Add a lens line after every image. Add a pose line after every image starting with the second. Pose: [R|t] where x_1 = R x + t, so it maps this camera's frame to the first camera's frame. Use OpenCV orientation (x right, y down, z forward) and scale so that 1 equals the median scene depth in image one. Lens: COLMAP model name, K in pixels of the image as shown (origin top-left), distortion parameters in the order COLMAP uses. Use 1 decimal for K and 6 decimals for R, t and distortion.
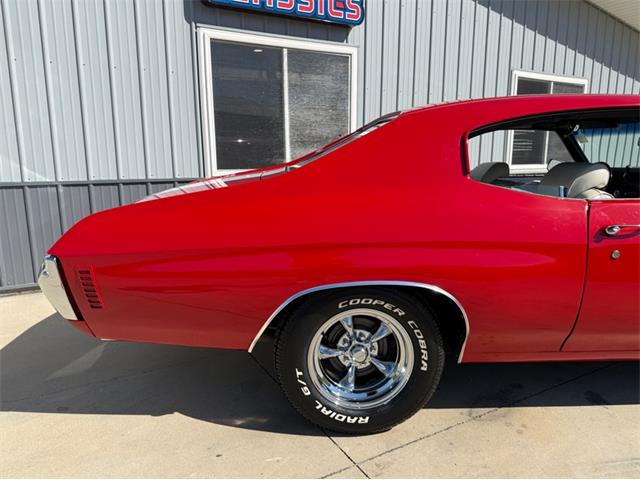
lens RADIAL K [[463.5, 0, 319.1], [0, 463.5, 244.5], [0, 0, 1]] dist [0.002076, -0.004328]
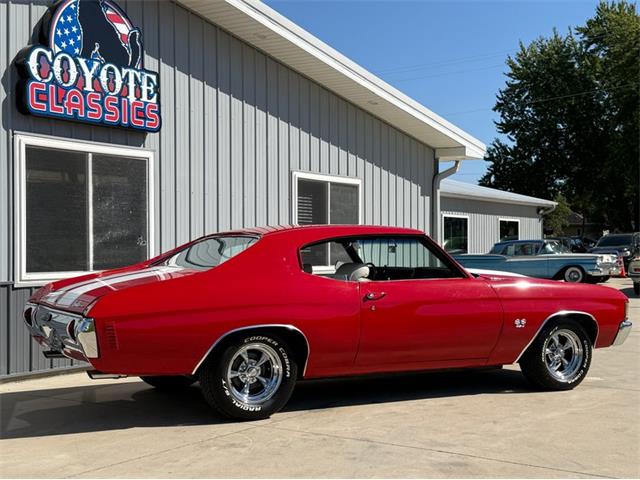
lens RADIAL K [[910.0, 0, 317.3], [0, 910.0, 237.6], [0, 0, 1]] dist [0.099722, 0.028764]
pose [[0.901585, 0.008021, 0.432528, -0.534756], [0.080352, 0.979325, -0.185651, 0.179628], [-0.425074, 0.202135, 0.882300, -1.012262]]
